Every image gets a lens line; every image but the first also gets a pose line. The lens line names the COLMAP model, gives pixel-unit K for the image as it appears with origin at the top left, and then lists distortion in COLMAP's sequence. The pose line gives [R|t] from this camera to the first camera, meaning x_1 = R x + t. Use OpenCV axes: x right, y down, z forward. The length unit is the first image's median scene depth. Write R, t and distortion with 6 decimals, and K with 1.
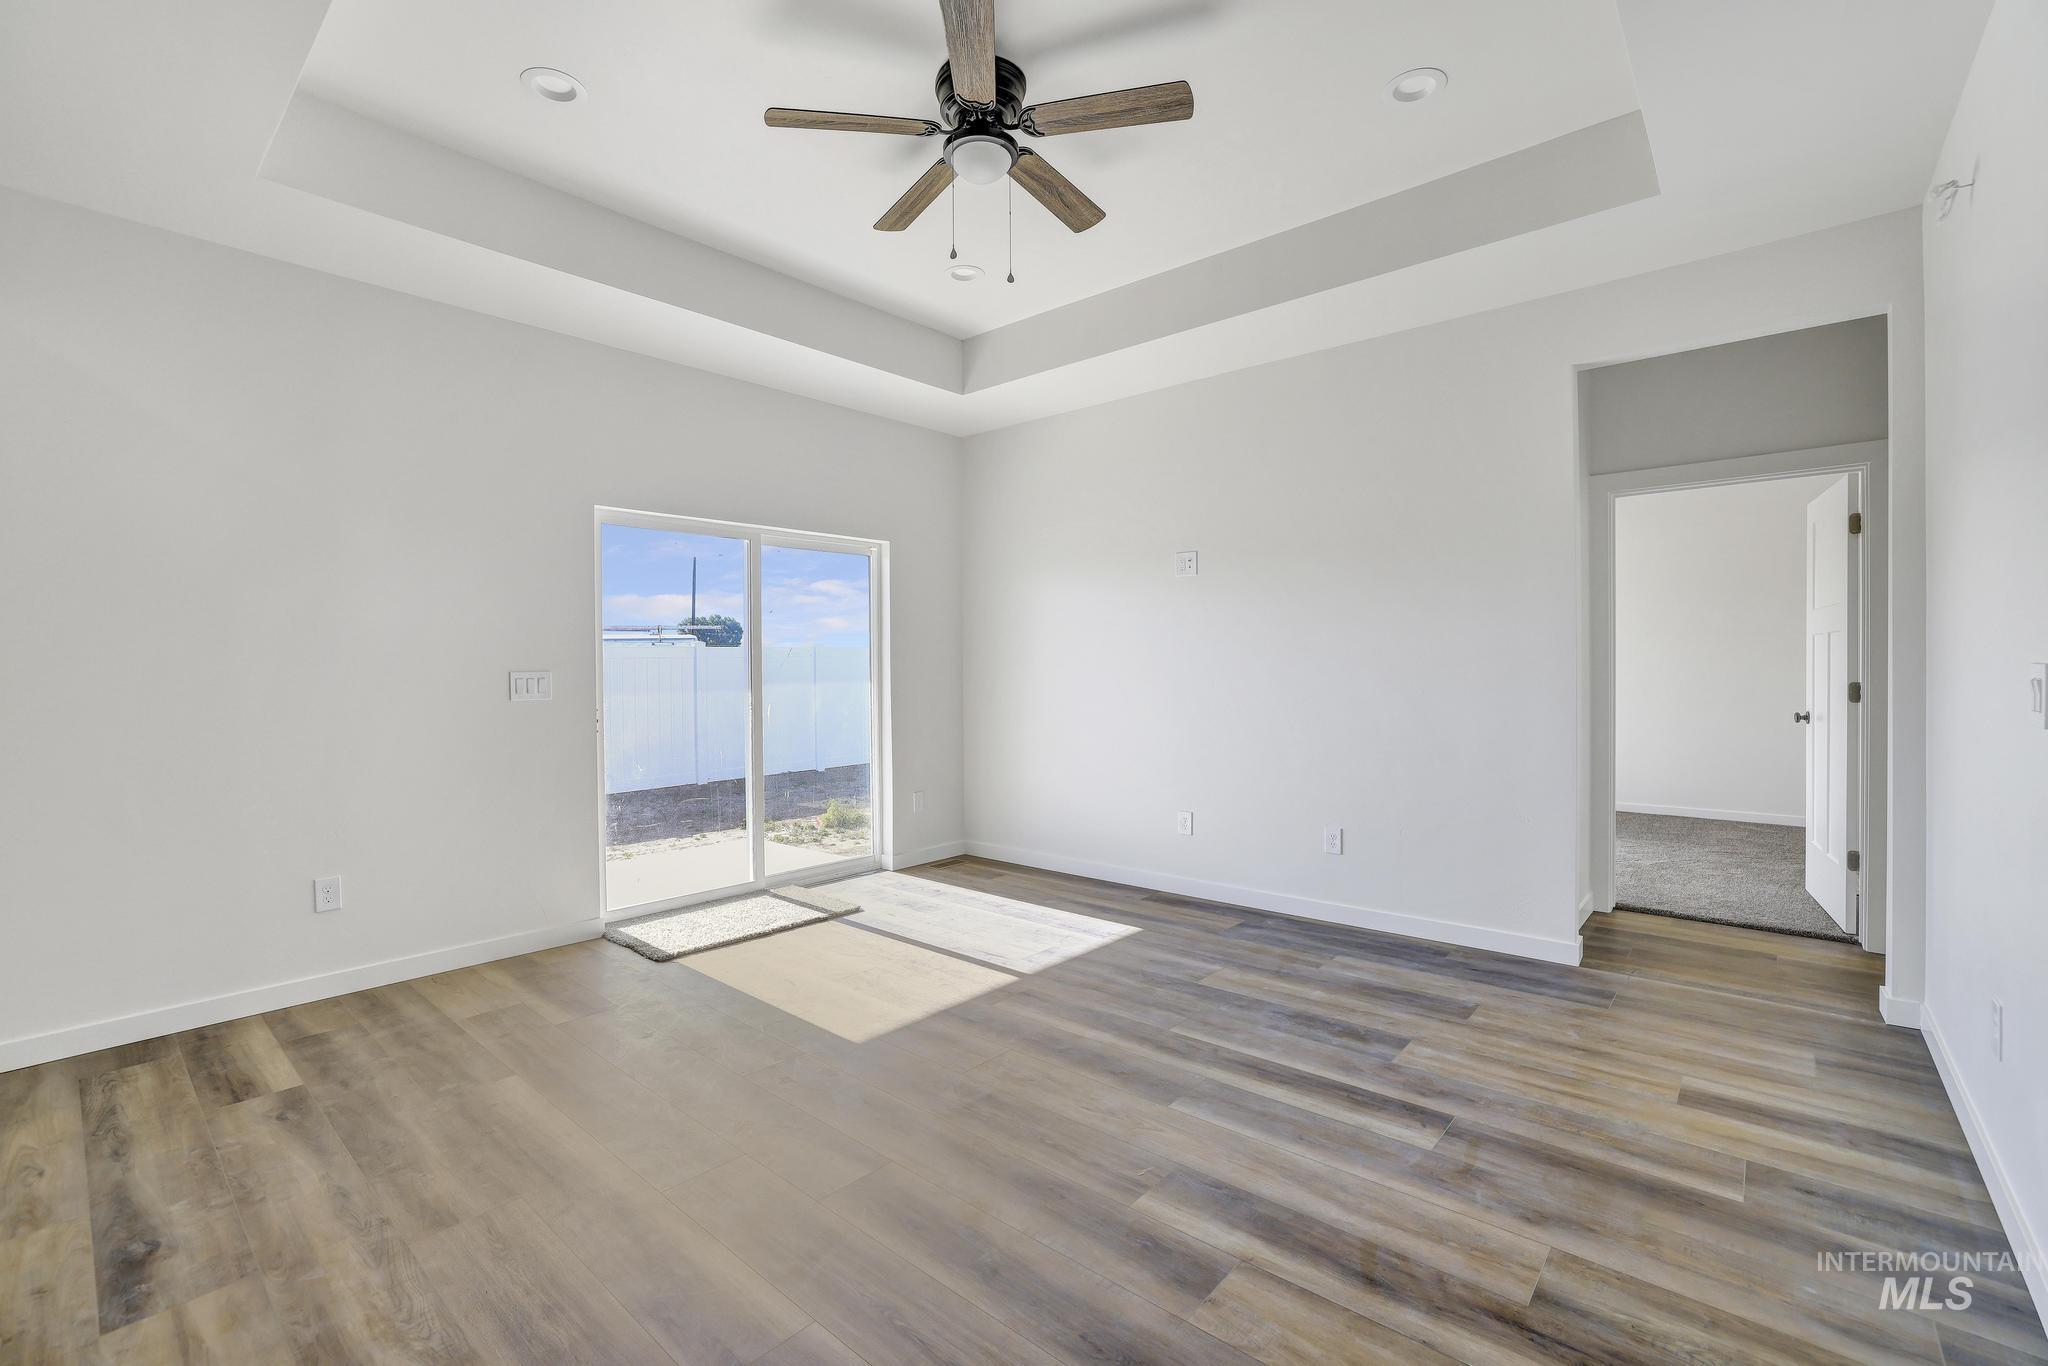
lens RADIAL K [[883.8, 0, 1020.9], [0, 883.8, 673.6], [0, 0, 1]] dist [-0.039490, 0.014162]
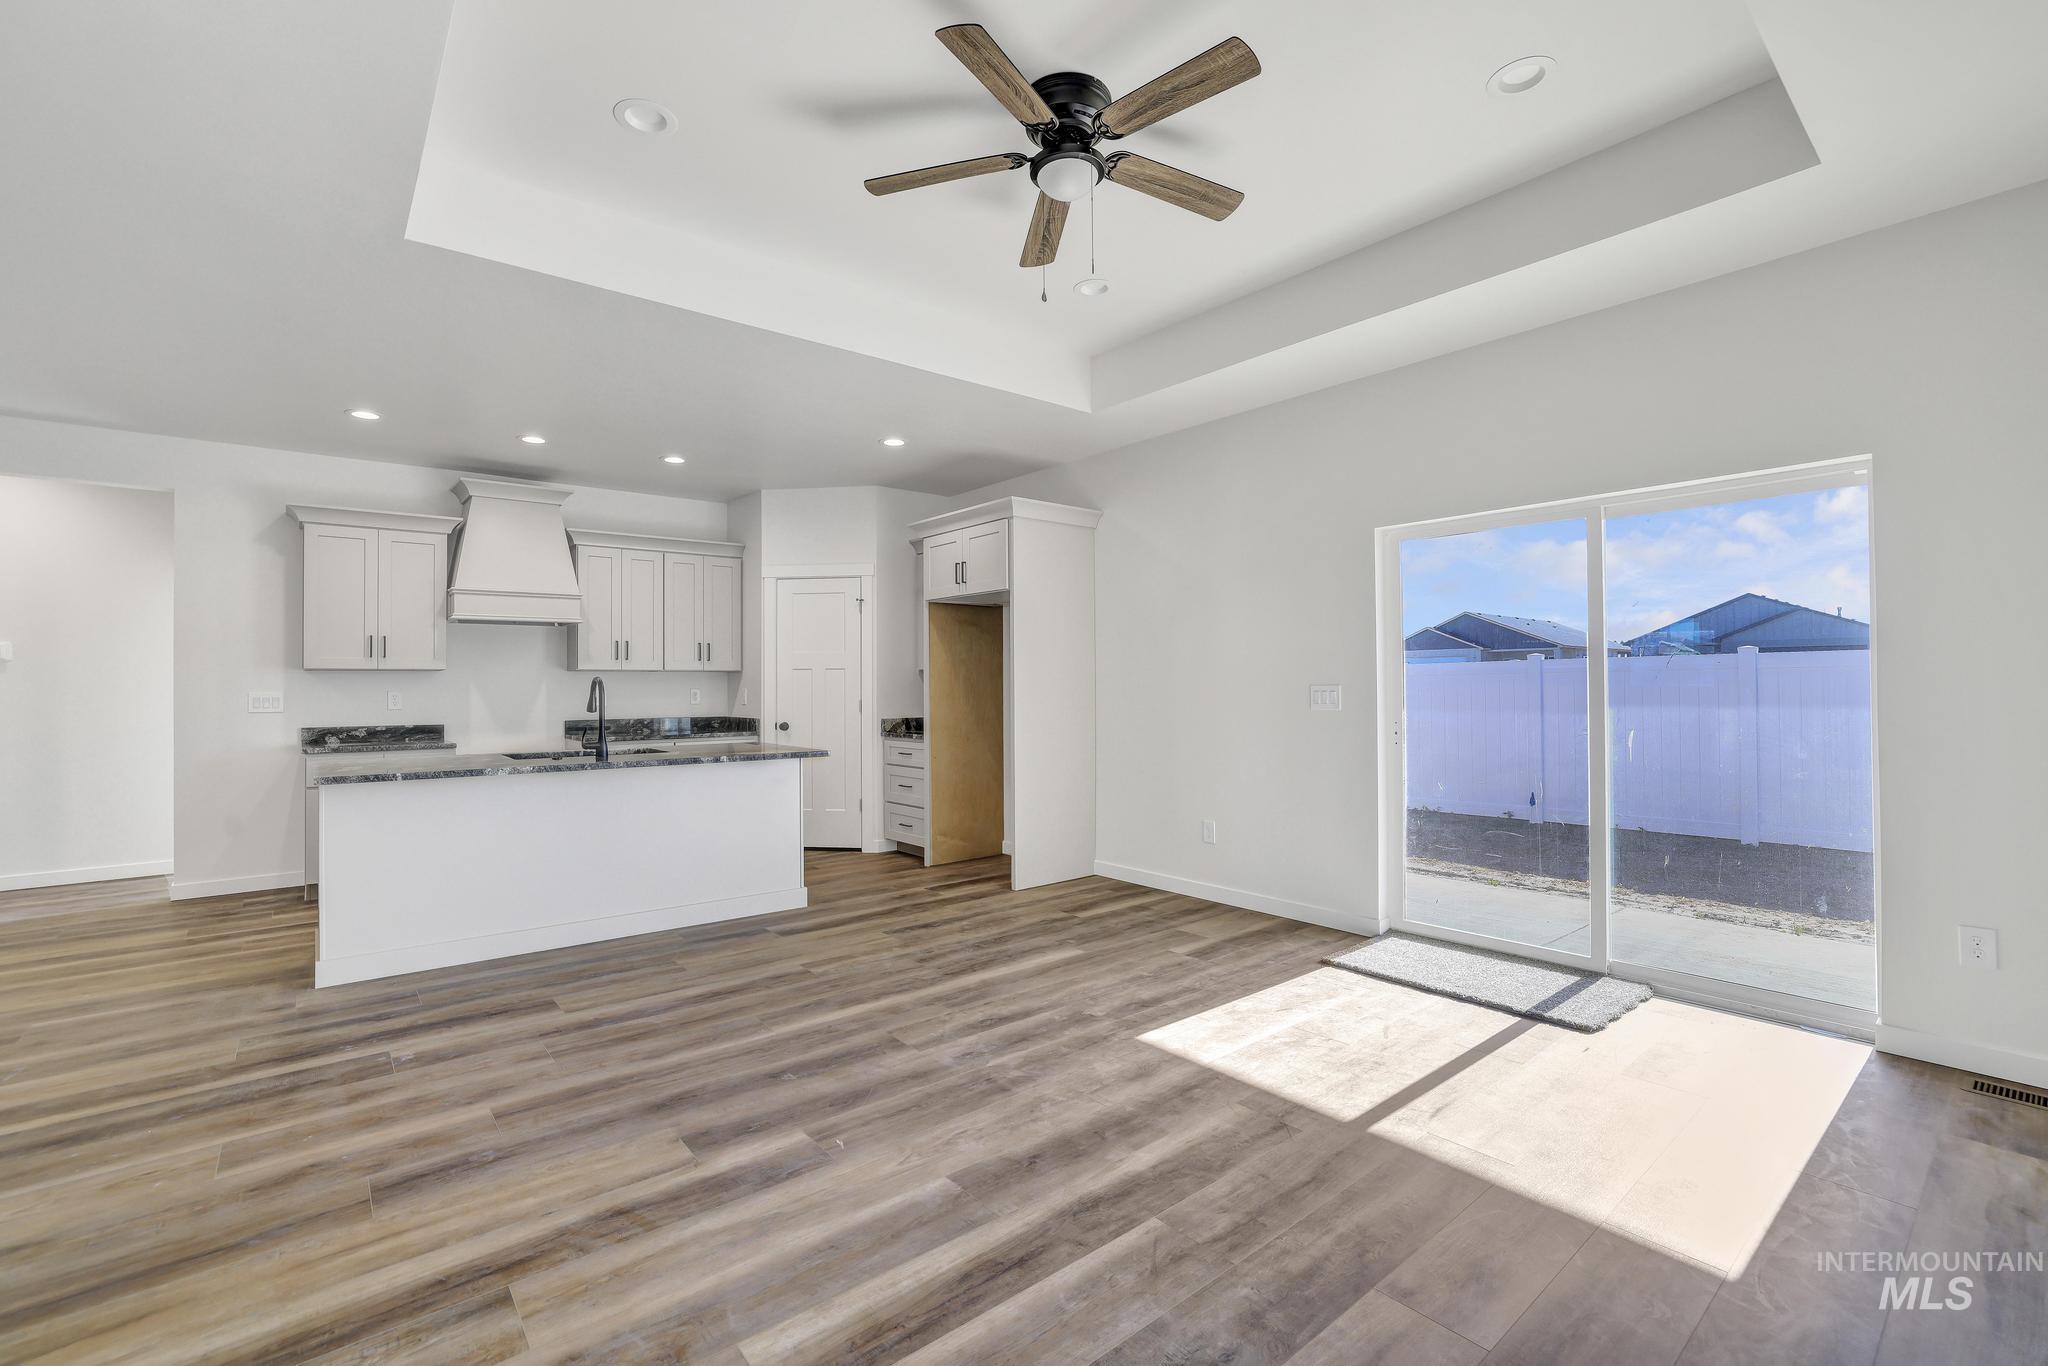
lens RADIAL K [[883.8, 0, 1002.6], [0, 883.8, 670.5], [0, 0, 1]] dist [-0.039490, 0.014162]
pose [[-0.177699, -0.010171, -0.984032, 0.834517], [0.001320, 0.999943, -0.010574, -0.013764], [0.984084, -0.003178, -0.177676, 0.971279]]
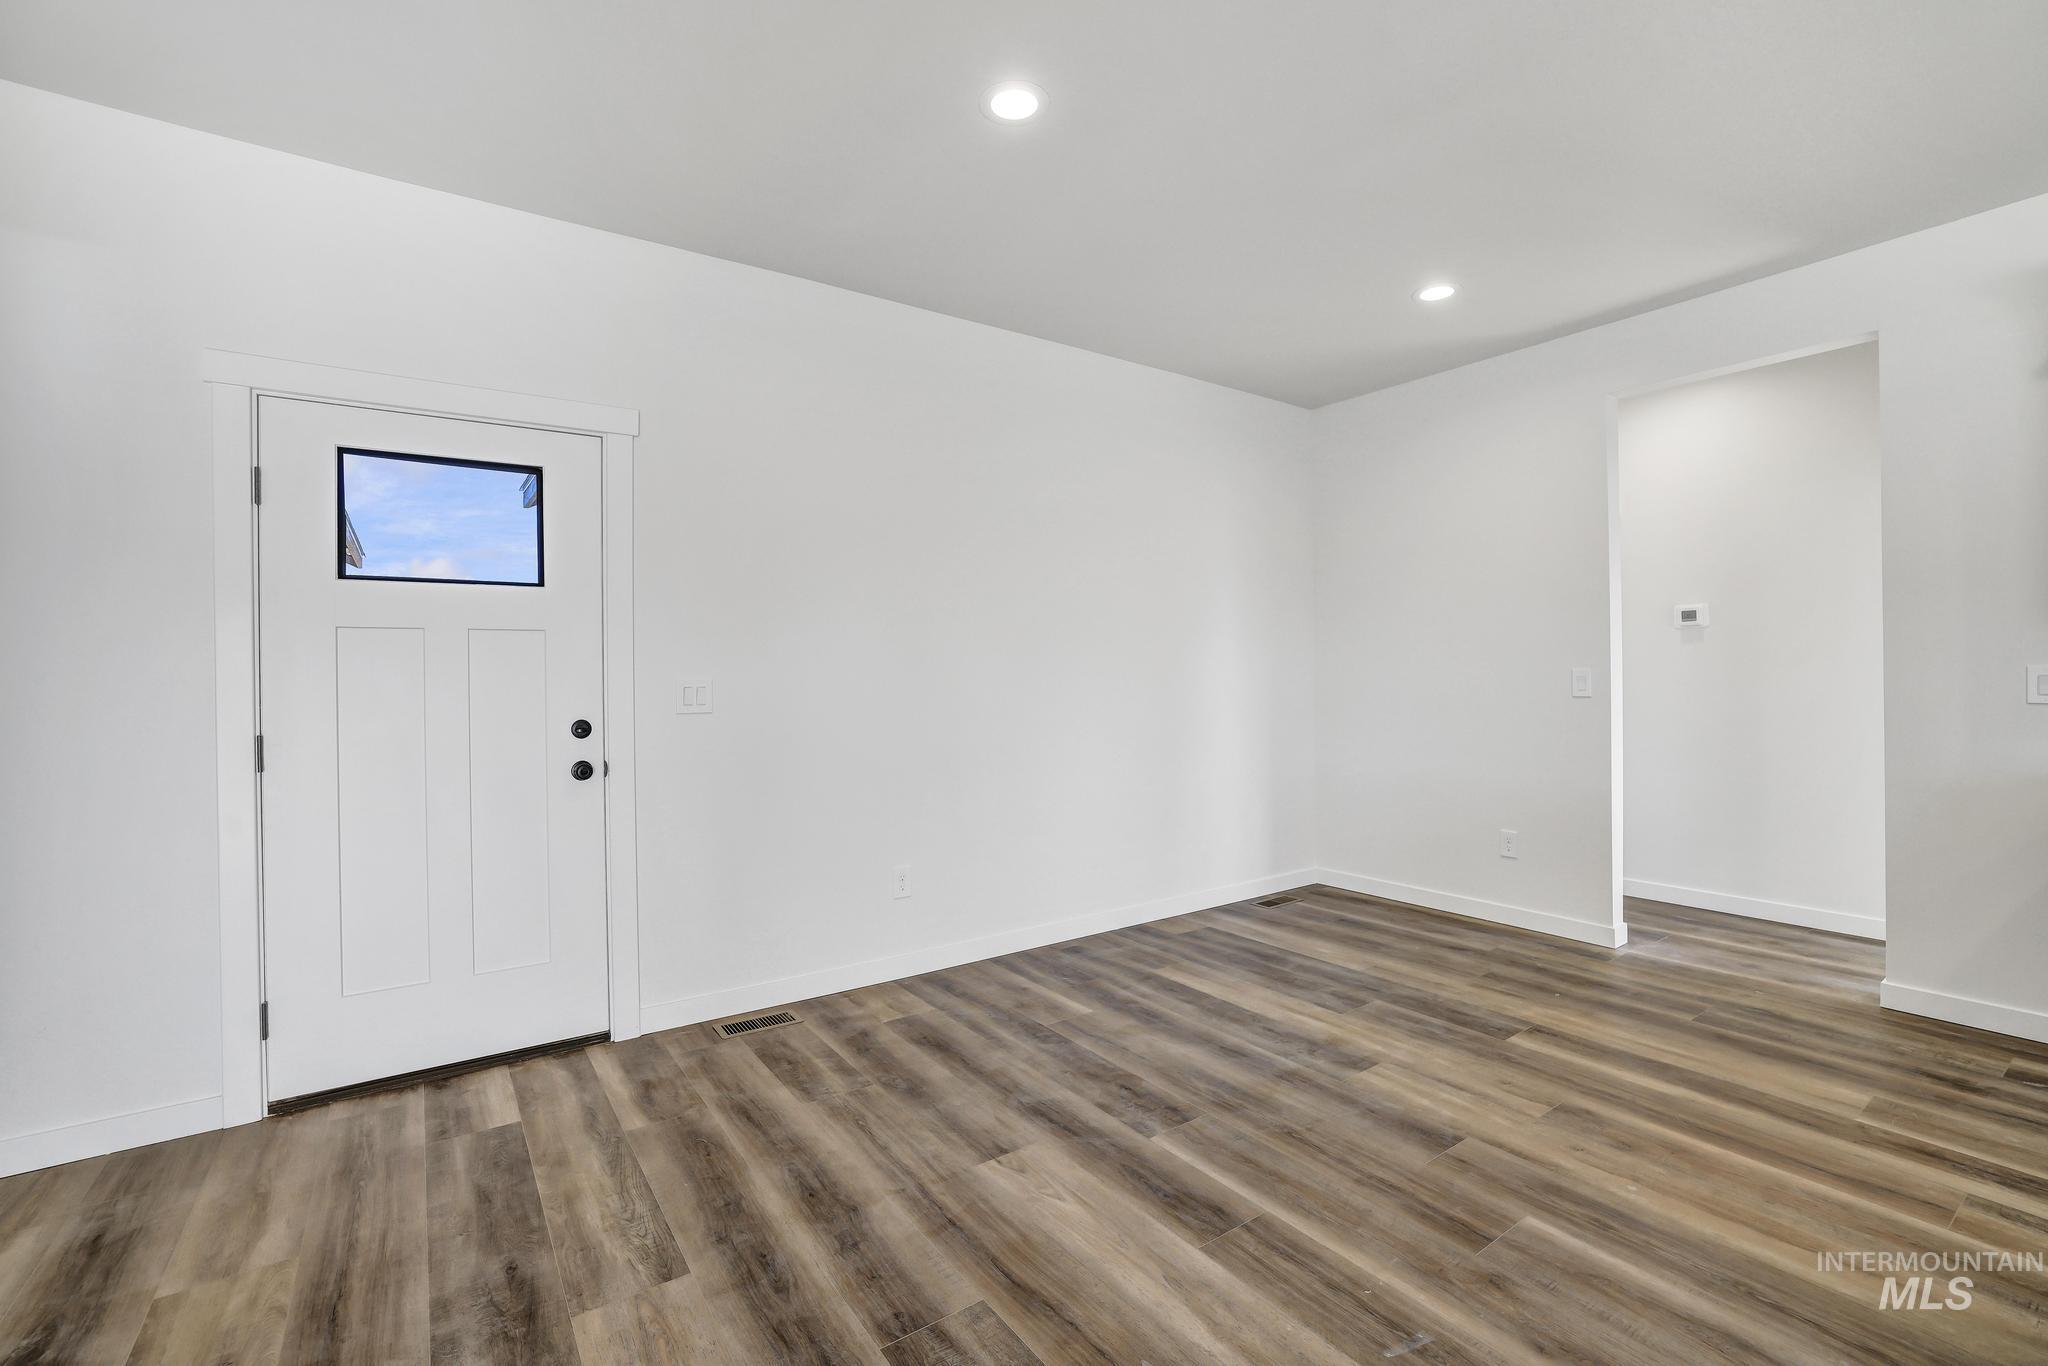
lens RADIAL K [[883.8, 0, 1005.8], [0, 883.8, 682.6], [0, 0, 1]] dist [-0.039490, 0.014162]
pose [[-0.967360, 0.013709, 0.253034, 0.215303], [0.018229, 0.999713, 0.015525, -0.006956], [-0.252749, 0.019631, -0.967333, 0.329986]]
